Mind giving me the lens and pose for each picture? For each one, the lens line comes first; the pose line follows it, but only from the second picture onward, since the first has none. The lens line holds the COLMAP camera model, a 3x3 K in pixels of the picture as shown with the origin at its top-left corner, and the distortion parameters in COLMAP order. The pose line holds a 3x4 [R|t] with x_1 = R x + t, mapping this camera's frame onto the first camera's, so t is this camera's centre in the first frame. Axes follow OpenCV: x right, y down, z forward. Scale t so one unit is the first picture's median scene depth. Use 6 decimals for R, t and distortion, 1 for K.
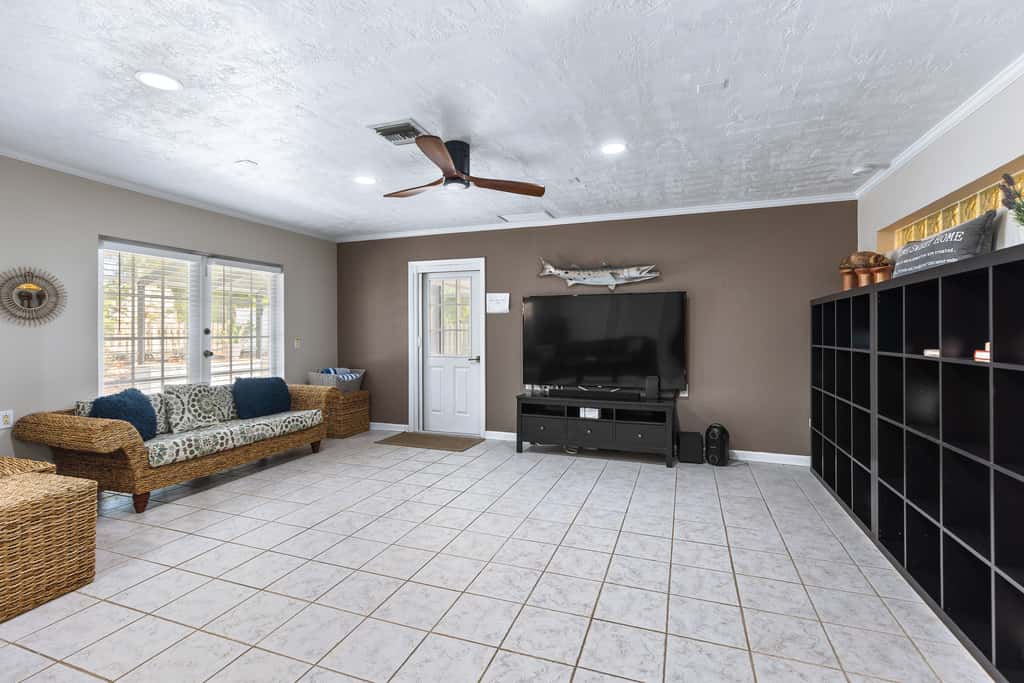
lens RADIAL K [[464.9, 0, 516.1], [0, 464.9, 333.4], [0, 0, 1]] dist [0.003329, 0.000412]
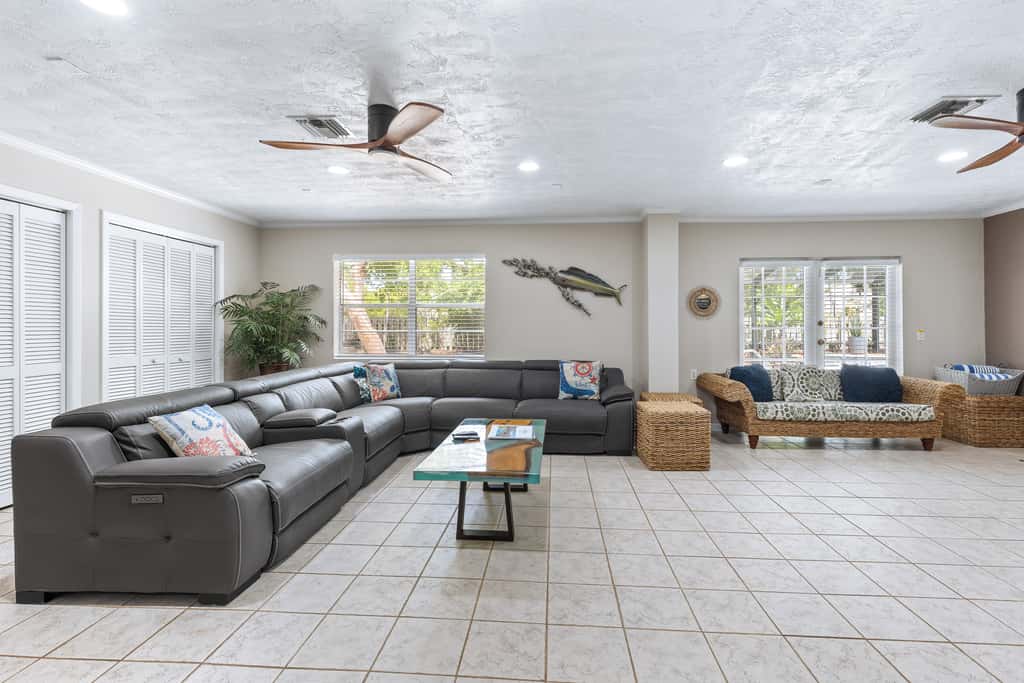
lens RADIAL K [[464.9, 0, 516.0], [0, 464.9, 332.7], [0, 0, 1]] dist [0.003329, 0.000412]
pose [[0.256047, 0.010996, -0.966602, 0.312663], [-0.002412, 0.999939, 0.010737, 0.009828], [0.966661, -0.000417, 0.256058, -0.059586]]
